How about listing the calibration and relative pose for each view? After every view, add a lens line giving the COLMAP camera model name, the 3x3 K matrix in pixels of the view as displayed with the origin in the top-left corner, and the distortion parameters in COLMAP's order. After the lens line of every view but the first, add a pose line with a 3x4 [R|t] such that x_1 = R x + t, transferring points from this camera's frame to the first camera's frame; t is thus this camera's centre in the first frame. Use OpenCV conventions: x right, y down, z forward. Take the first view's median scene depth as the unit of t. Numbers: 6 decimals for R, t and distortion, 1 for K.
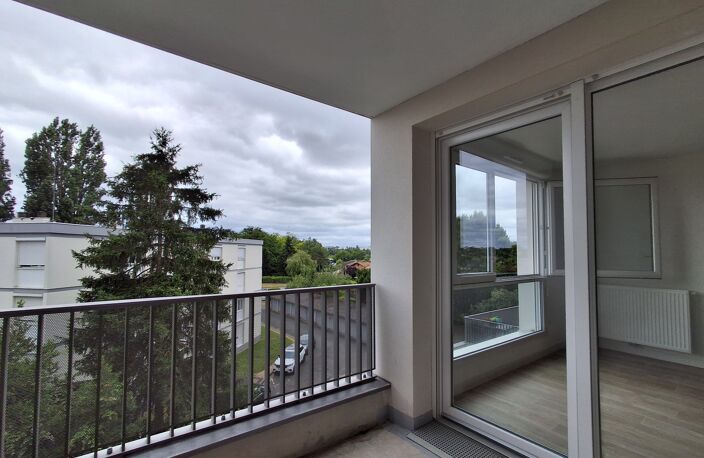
lens RADIAL K [[324.8, 0, 351.5], [0, 324.8, 239.1], [0, 0, 1]] dist [0.001022, 0.000144]
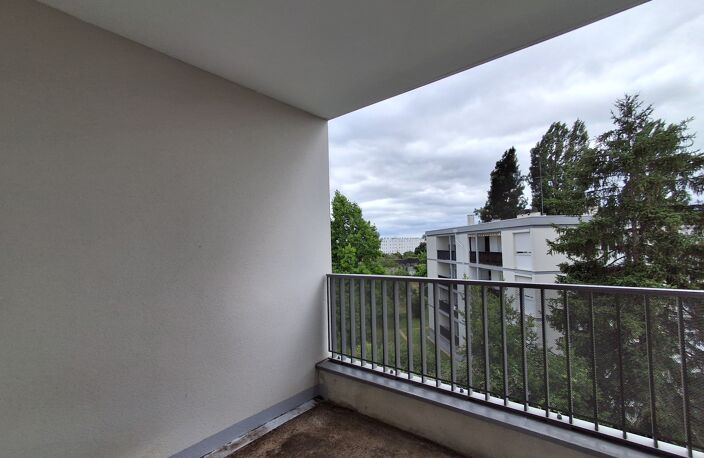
lens RADIAL K [[324.8, 0, 351.5], [0, 324.8, 239.1], [0, 0, 1]] dist [0.001022, 0.000144]
pose [[0.218435, -0.028366, -0.975439, 0.099325], [0.067297, 0.997636, -0.013941, 0.003858], [0.973528, -0.062598, 0.219828, 0.072733]]
